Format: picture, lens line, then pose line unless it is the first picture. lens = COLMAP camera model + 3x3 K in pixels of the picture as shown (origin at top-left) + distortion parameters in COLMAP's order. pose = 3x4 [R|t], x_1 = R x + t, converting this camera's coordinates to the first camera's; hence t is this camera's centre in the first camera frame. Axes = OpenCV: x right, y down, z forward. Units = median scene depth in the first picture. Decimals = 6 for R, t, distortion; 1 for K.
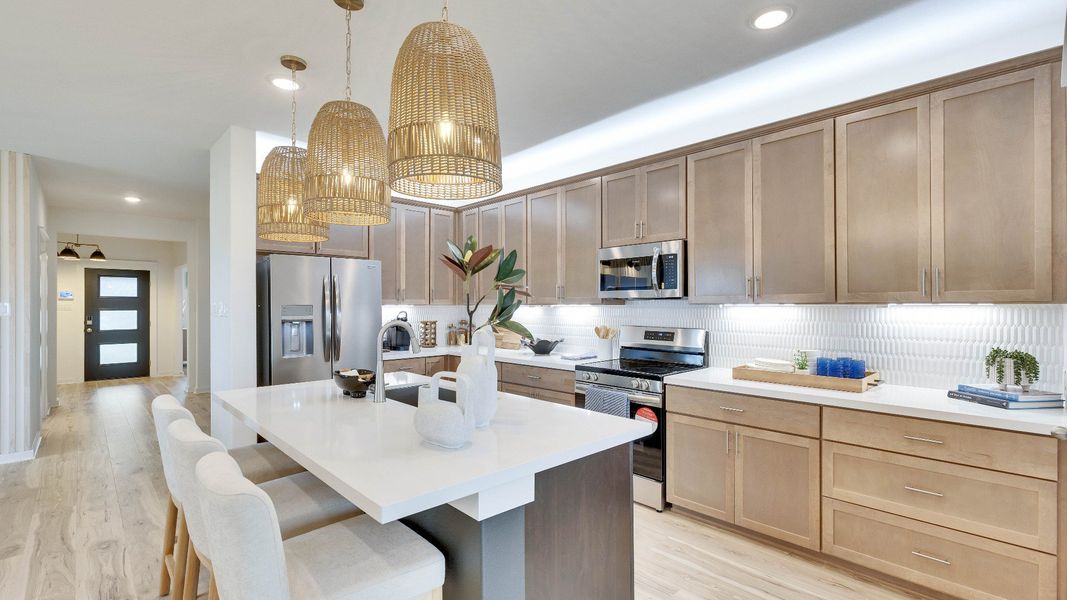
lens RADIAL K [[489.0, 0, 541.0], [0, 489.0, 293.6], [0, 0, 1]] dist [0.001530, -0.000312]
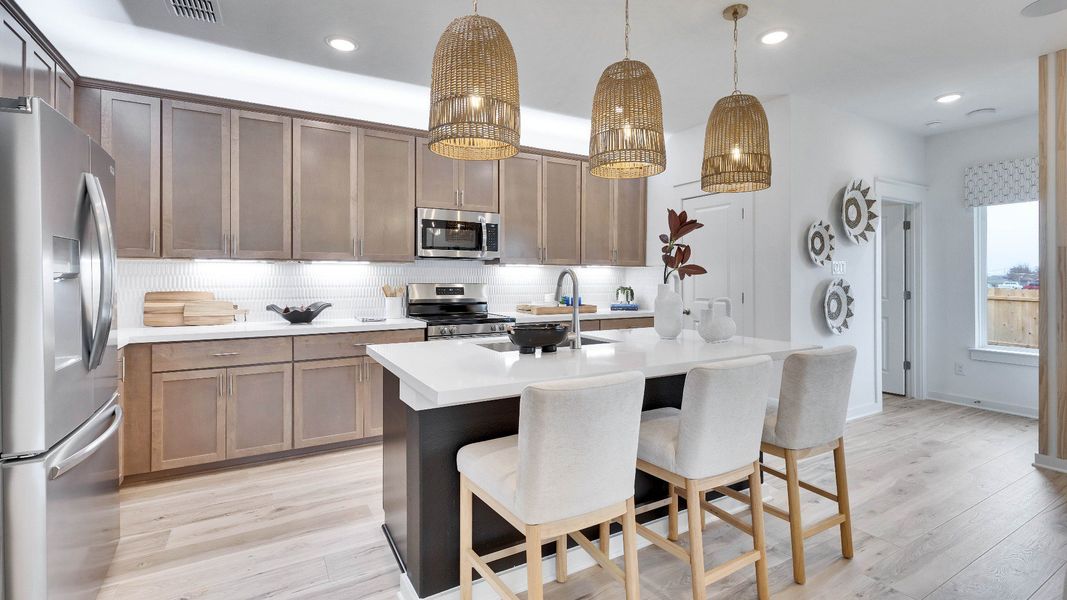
lens RADIAL K [[473.3, 0, 536.6], [0, 473.3, 288.6], [0, 0, 1]] dist [0.002429, -0.000642]
pose [[0.226898, -0.034003, 0.973325, -0.802606], [-0.045974, 0.997902, 0.045579, 0.020697], [-0.972833, -0.055089, 0.224859, 0.558980]]
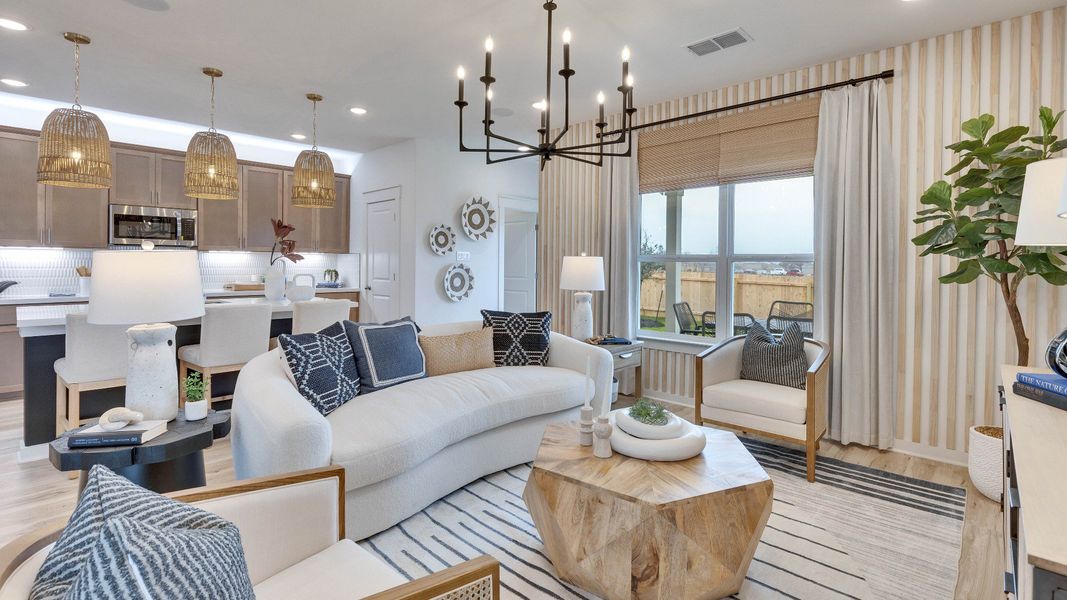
lens RADIAL K [[486.7, 0, 540.9], [0, 486.7, 270.1], [0, 0, 1]] dist [0.000963, -0.000685]
pose [[-0.072456, -0.026794, 0.997012, -1.238230], [-0.056252, 0.998158, 0.022737, -0.013772], [-0.995784, -0.054436, -0.073829, -0.002906]]
